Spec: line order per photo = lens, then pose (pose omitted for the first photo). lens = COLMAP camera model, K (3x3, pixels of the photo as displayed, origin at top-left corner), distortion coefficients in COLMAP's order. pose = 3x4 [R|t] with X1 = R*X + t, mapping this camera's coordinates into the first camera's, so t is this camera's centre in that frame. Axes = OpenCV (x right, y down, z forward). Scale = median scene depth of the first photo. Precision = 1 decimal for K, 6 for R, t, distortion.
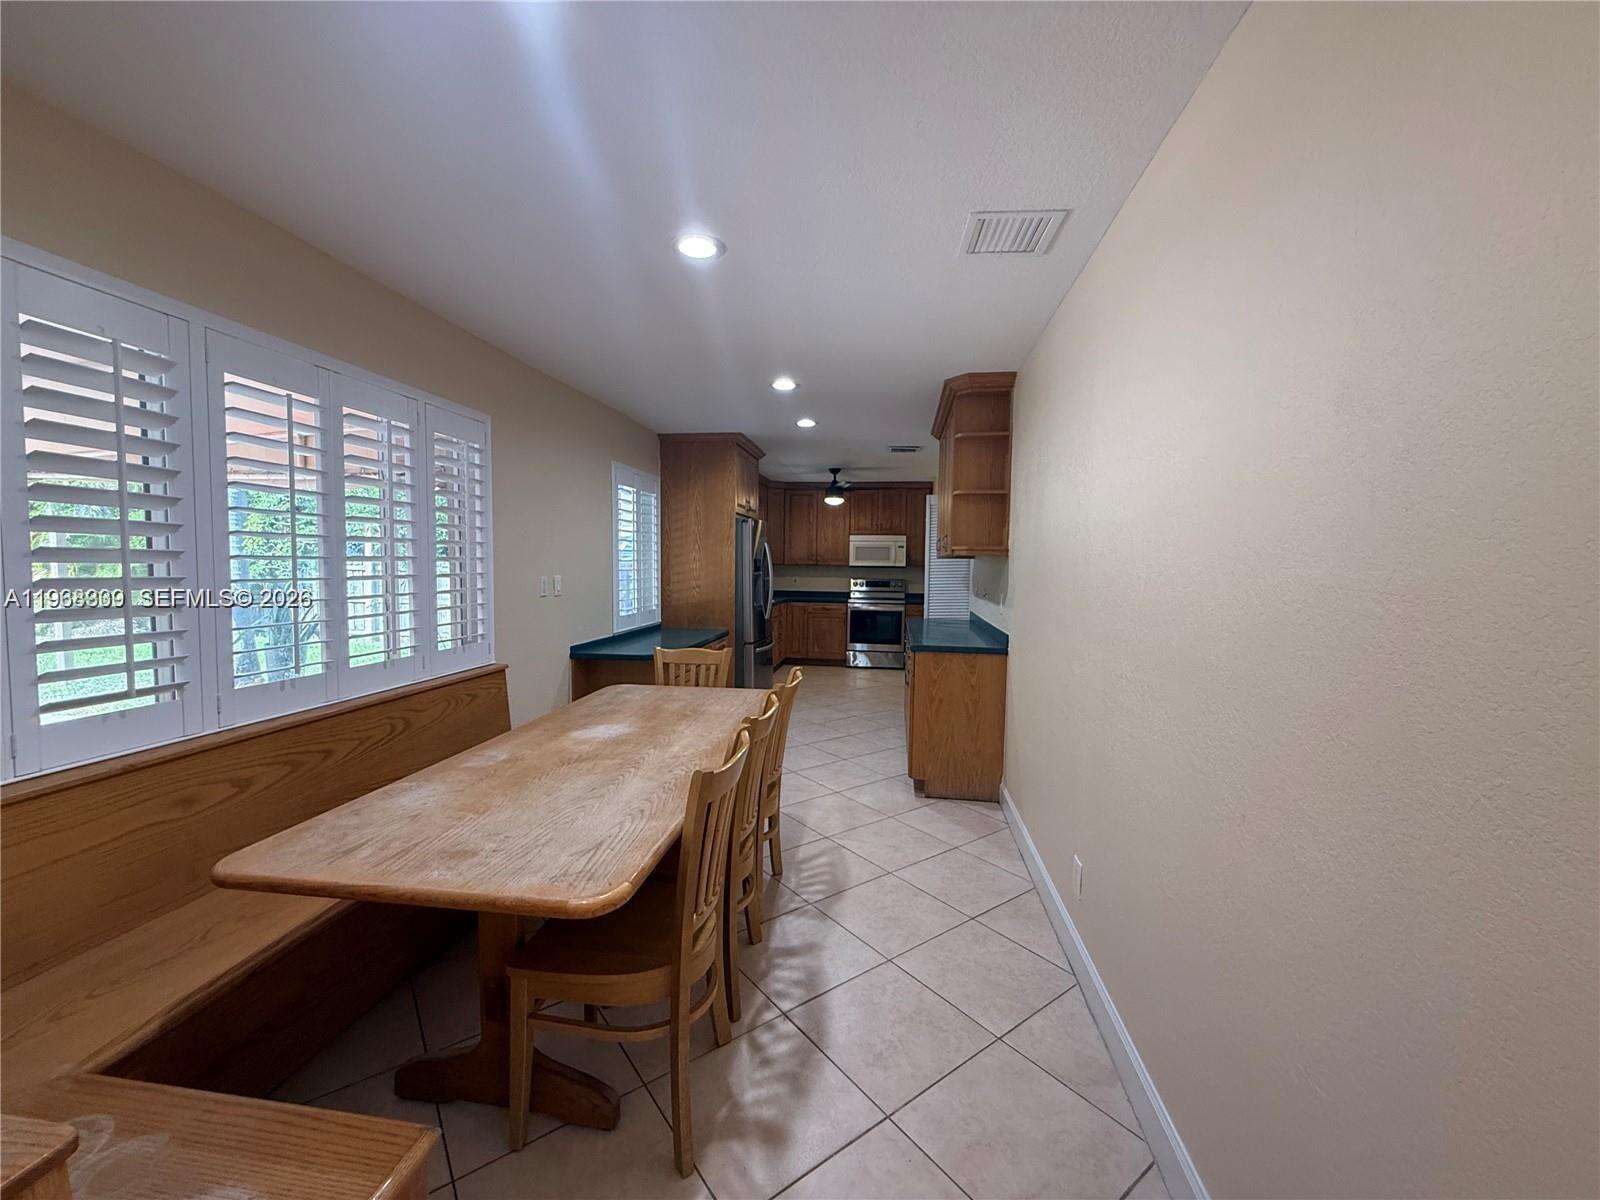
lens RADIAL K [[638.5, 0, 797.1], [0, 638.5, 600.1], [0, 0, 1]] dist [0.001250, 0.000112]
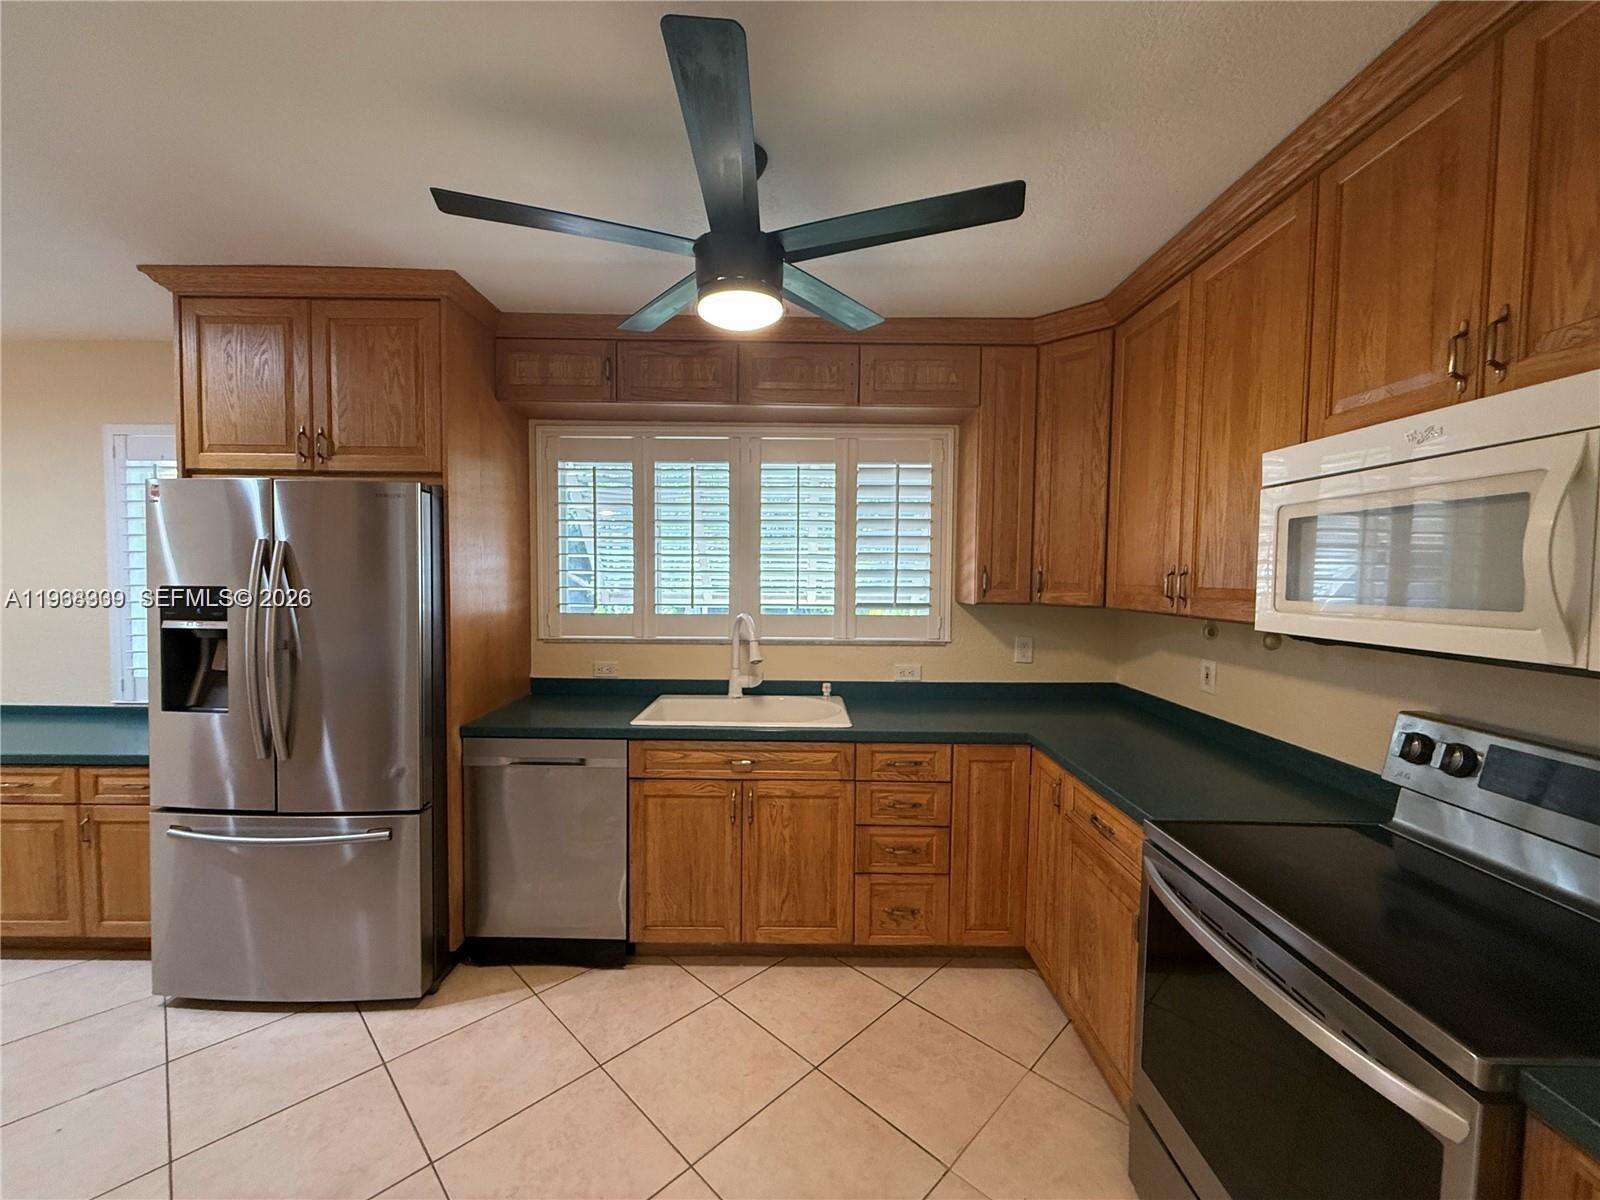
lens RADIAL K [[638.5, 0, 797.1], [0, 638.5, 600.1], [0, 0, 1]] dist [0.001250, 0.000112]
pose [[0.153799, 0.033137, -0.987546, 0.236160], [-0.069549, 0.997322, 0.022633, -0.058253], [0.985651, 0.065202, 0.155692, 0.860768]]
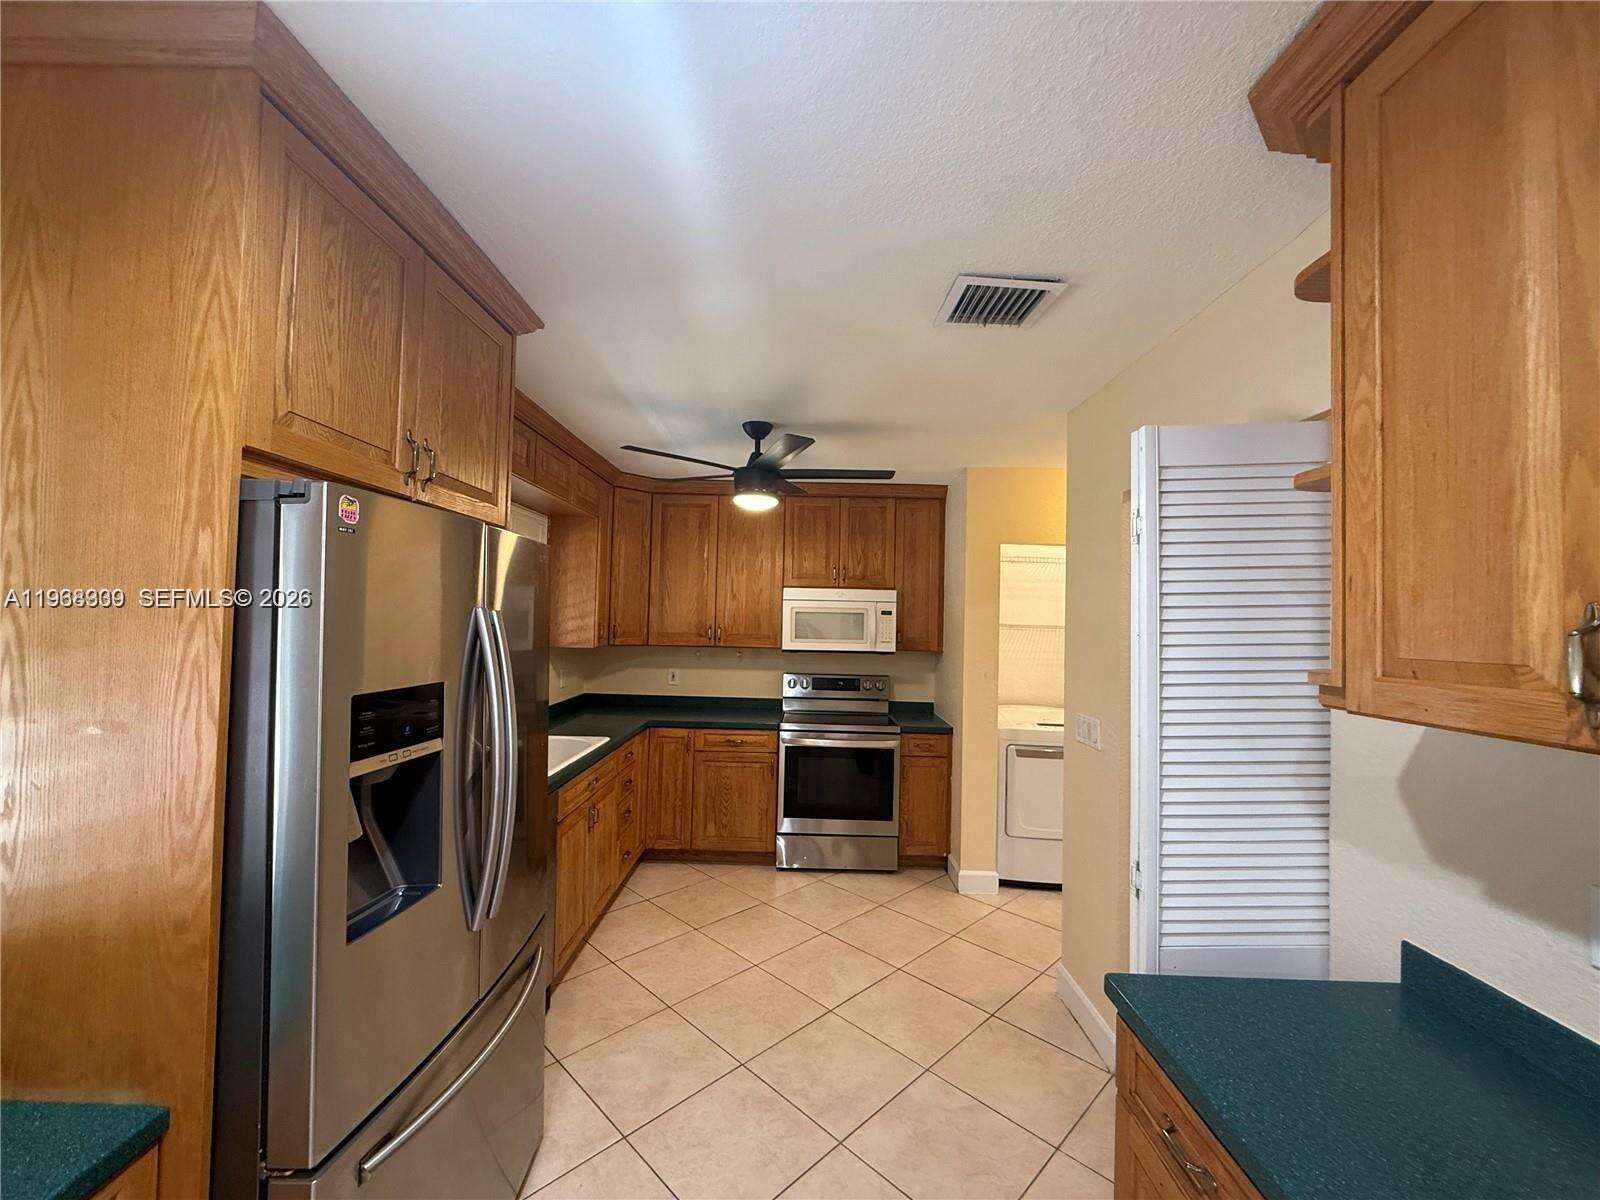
lens RADIAL K [[638.5, 0, 797.1], [0, 638.5, 600.1], [0, 0, 1]] dist [0.001250, 0.000112]
pose [[0.990207, 0.015220, 0.138771, 0.024842], [-0.002986, 0.996121, -0.087946, -0.049389], [-0.139572, 0.086670, 0.986412, 0.518347]]
